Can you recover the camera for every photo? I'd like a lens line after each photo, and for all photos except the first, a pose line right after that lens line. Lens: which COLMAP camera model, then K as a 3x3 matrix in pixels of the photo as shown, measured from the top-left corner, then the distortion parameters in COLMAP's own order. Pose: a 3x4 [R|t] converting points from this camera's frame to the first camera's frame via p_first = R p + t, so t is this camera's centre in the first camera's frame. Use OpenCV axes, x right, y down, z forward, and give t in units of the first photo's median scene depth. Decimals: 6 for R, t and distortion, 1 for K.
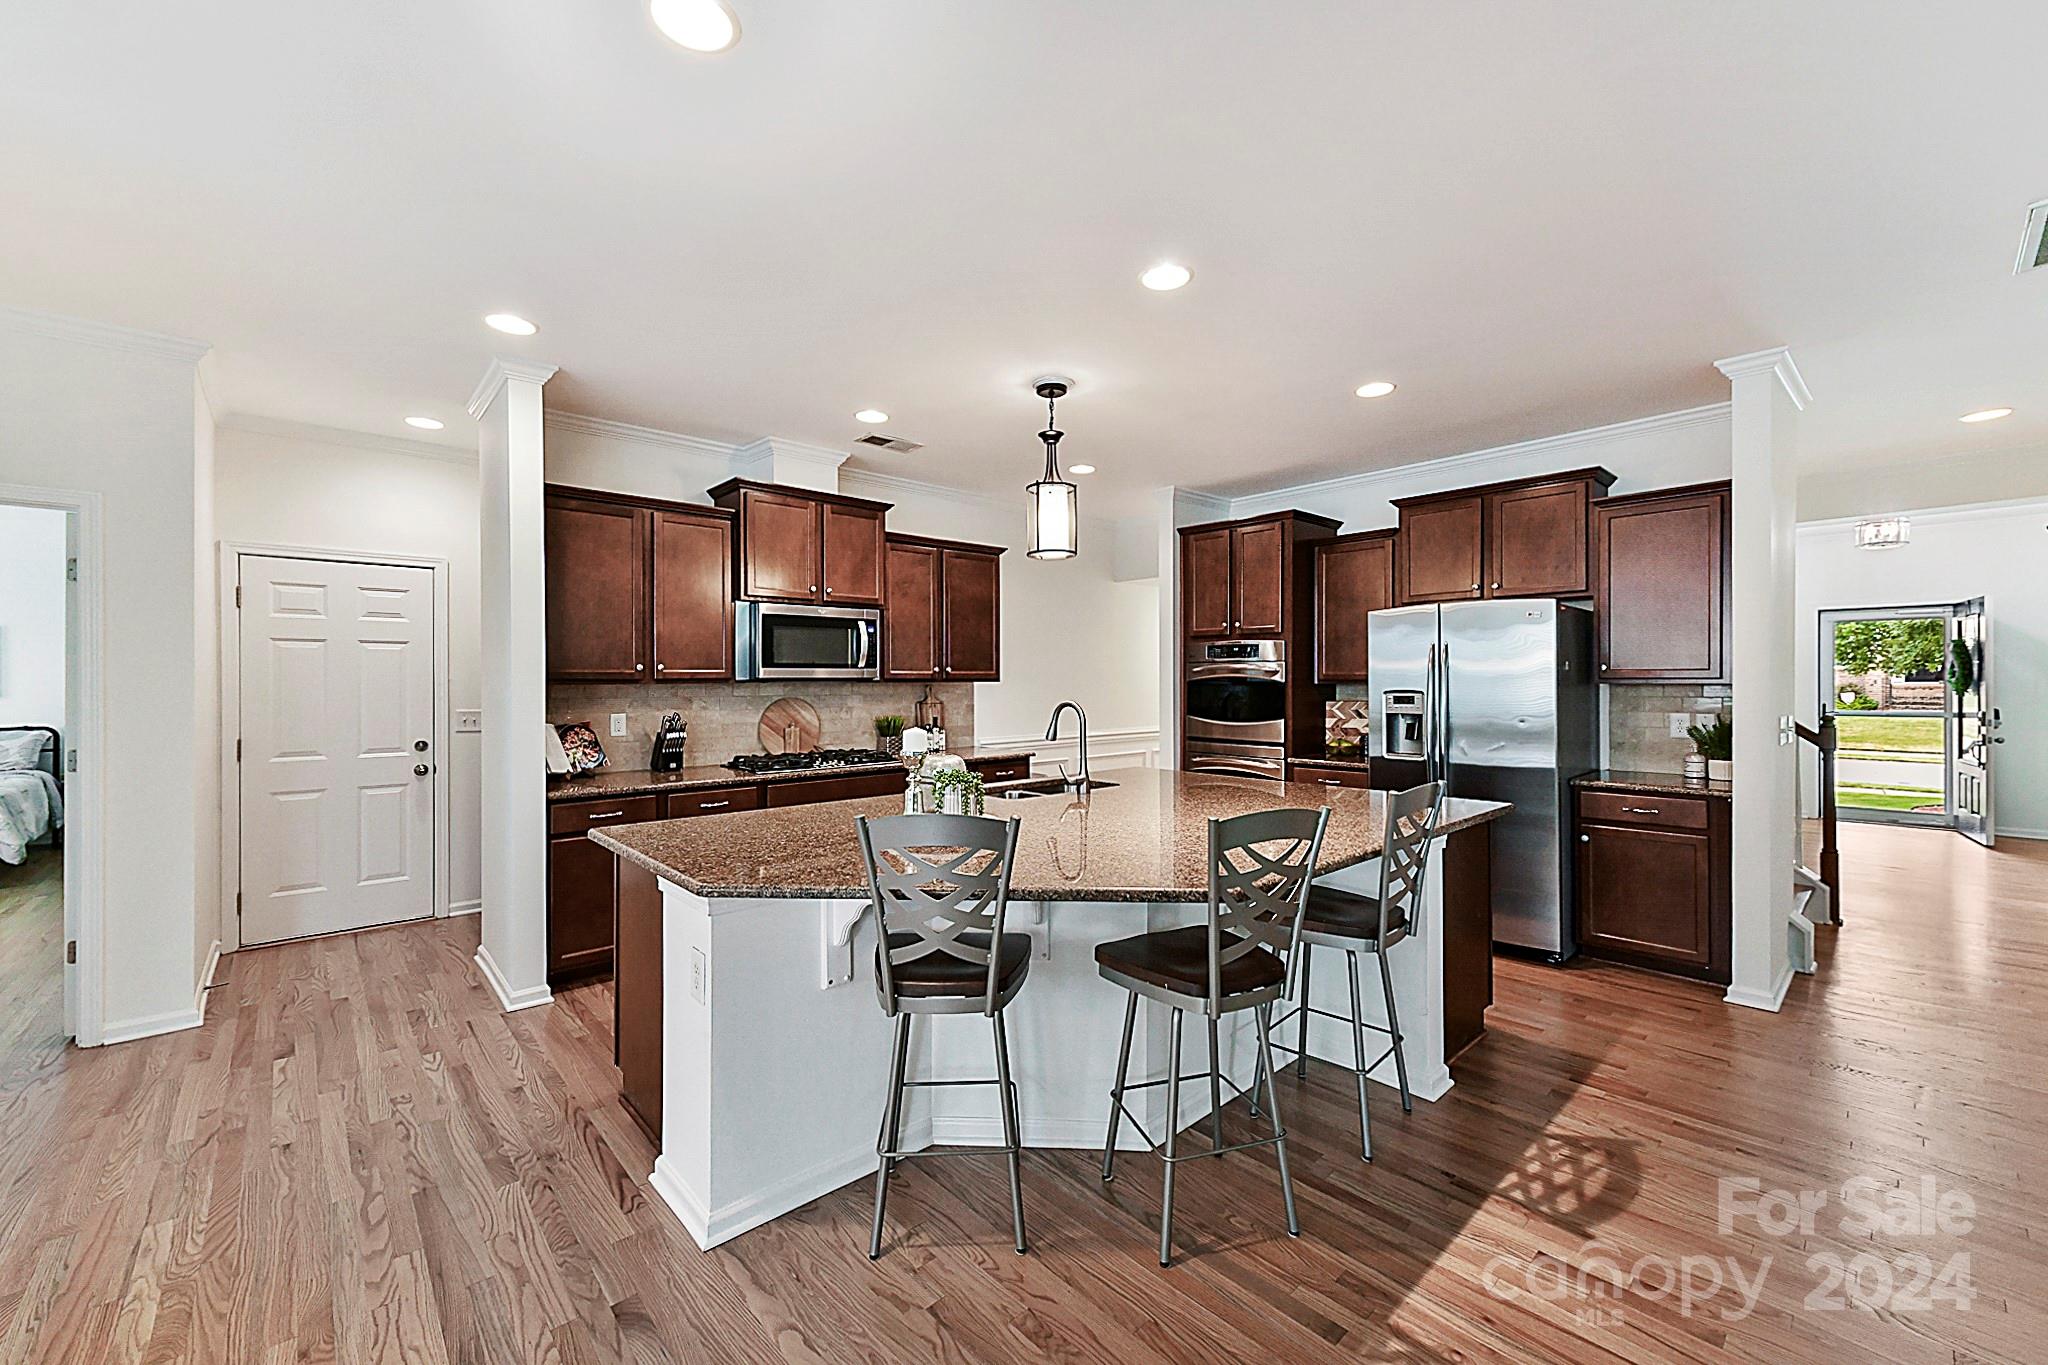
lens RADIAL K [[809.8, 0, 1032.5], [0, 809.8, 680.0], [0, 0, 1]] dist [0.004651, 0.000146]
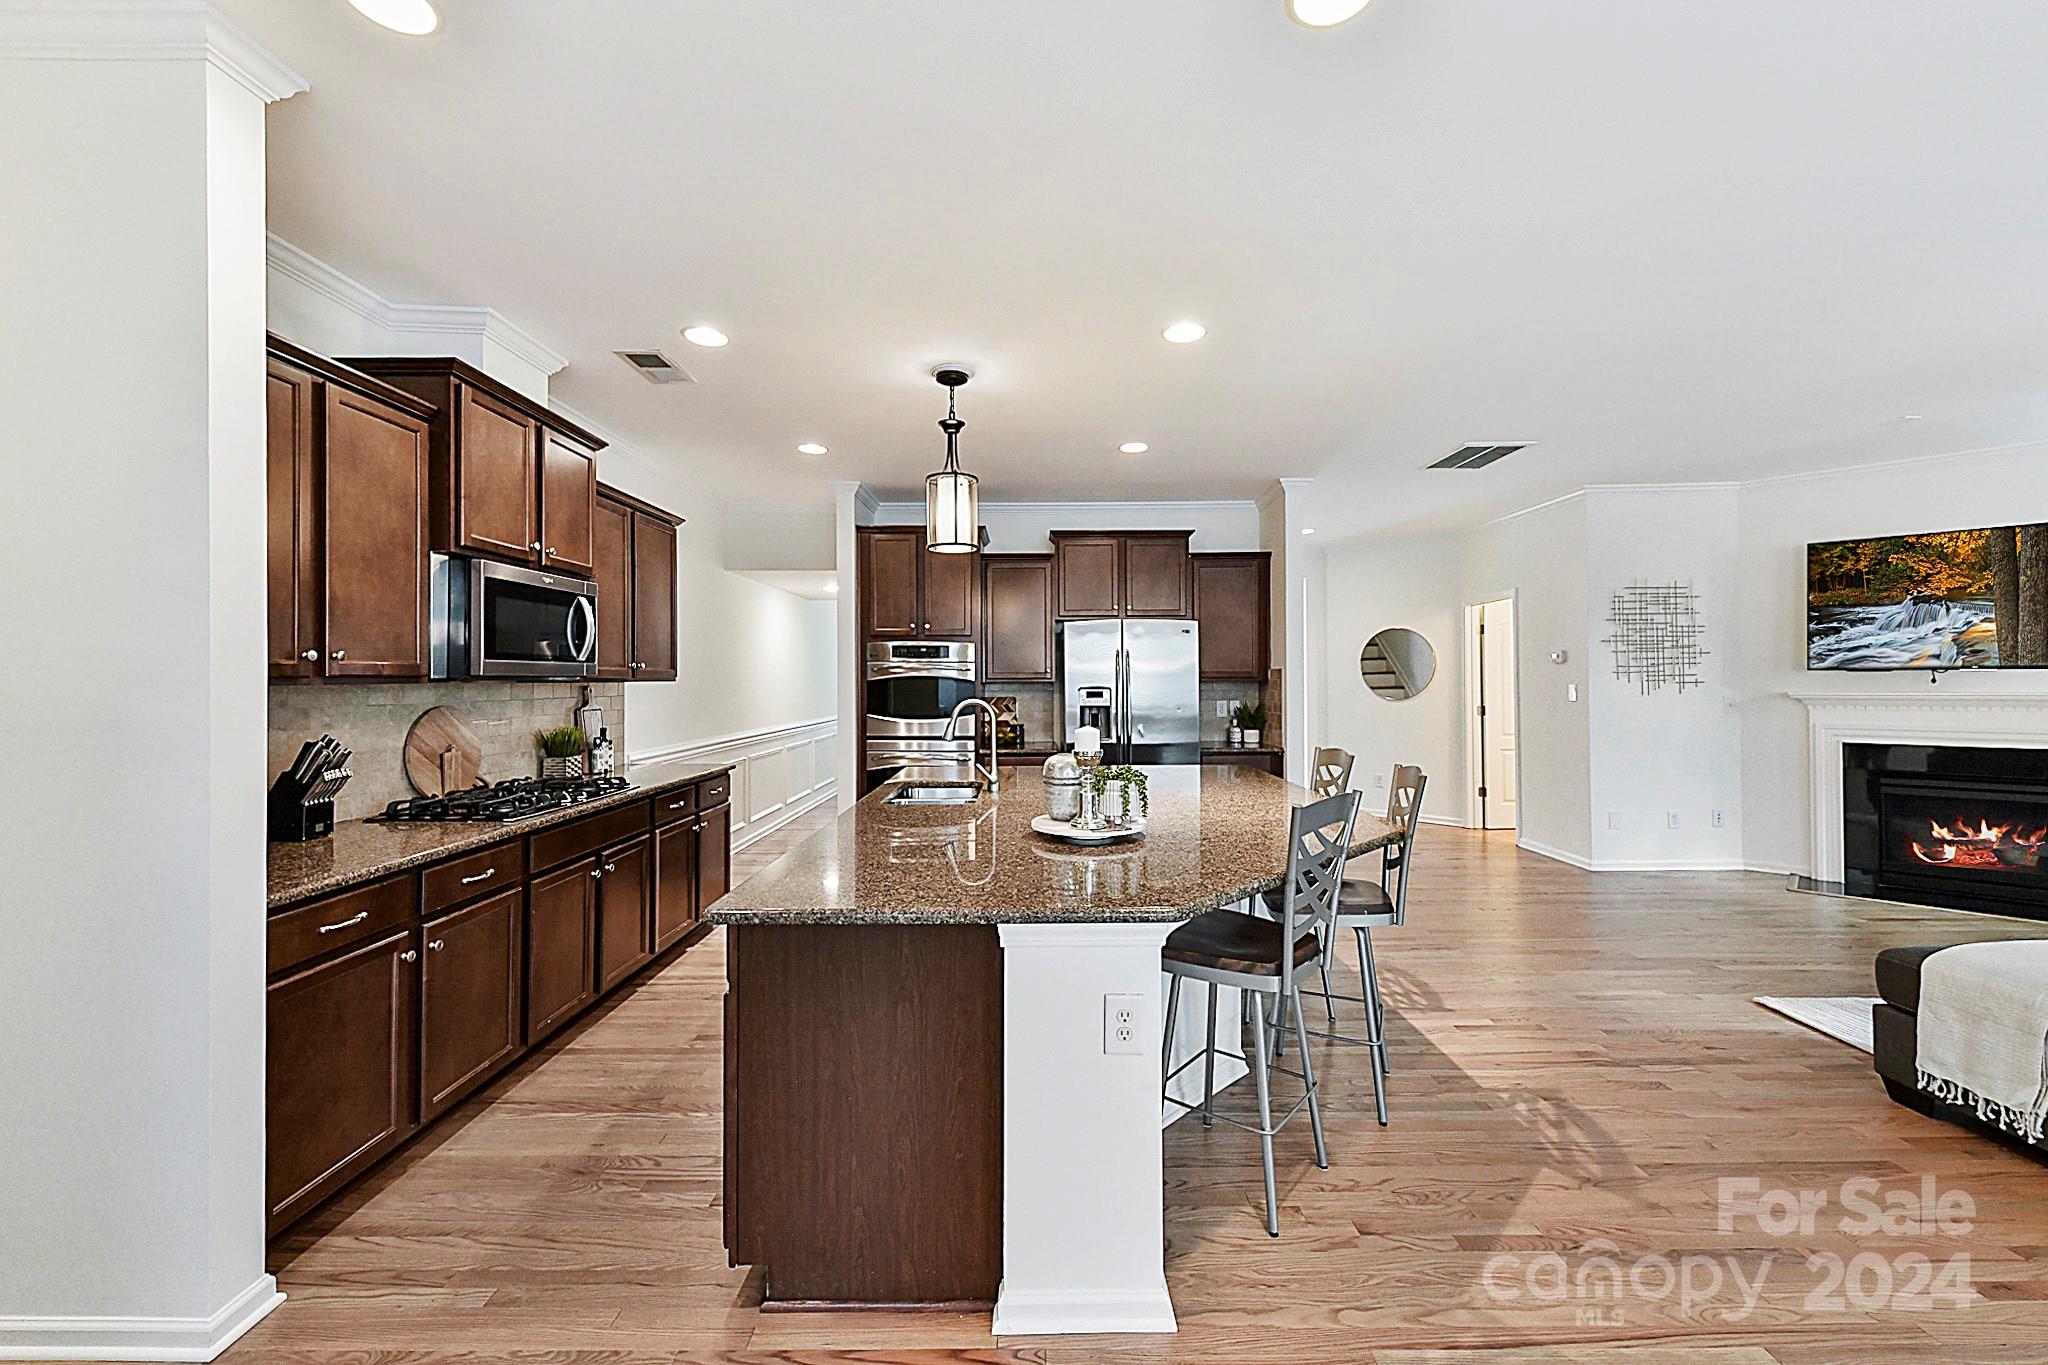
lens RADIAL K [[809.8, 0, 1031.9], [0, 809.8, 670.2], [0, 0, 1]] dist [0.004651, 0.000146]
pose [[0.671549, 0.008106, 0.740916, -0.529441], [0.002141, 0.999915, -0.012881, 0.002832], [-0.740957, 0.010237, 0.671474, 0.238830]]
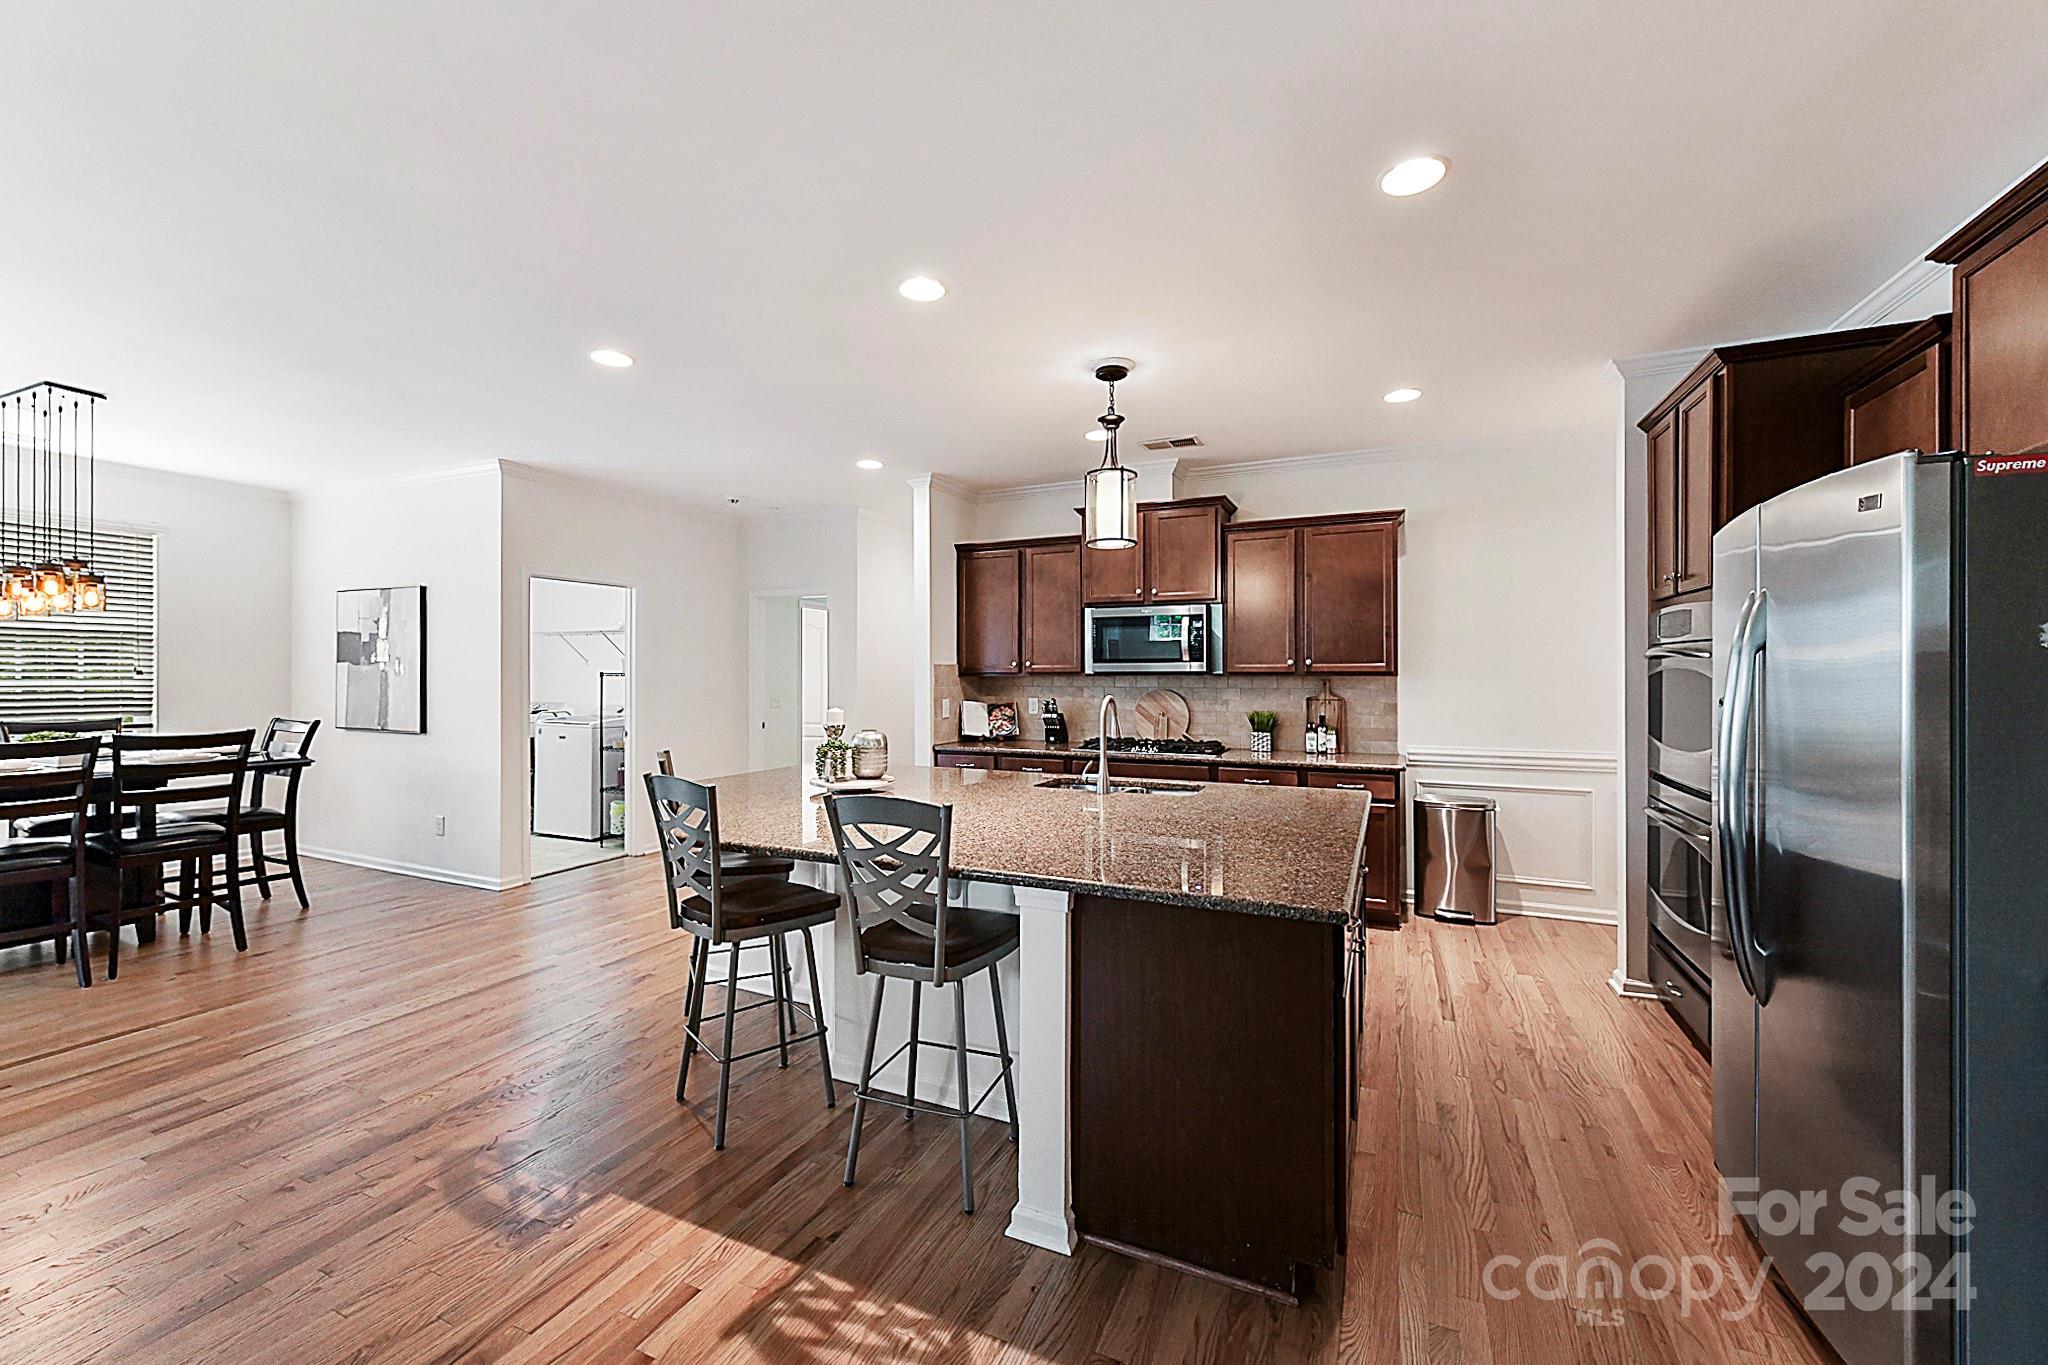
lens RADIAL K [[809.8, 0, 1022.3], [0, 809.8, 673.1], [0, 0, 1]] dist [0.004651, 0.000146]
pose [[0.389852, 0.001749, -0.920876, 0.734838], [-0.003511, 0.999994, 0.000413, -0.000464], [0.920871, 0.003073, 0.389855, 0.443639]]
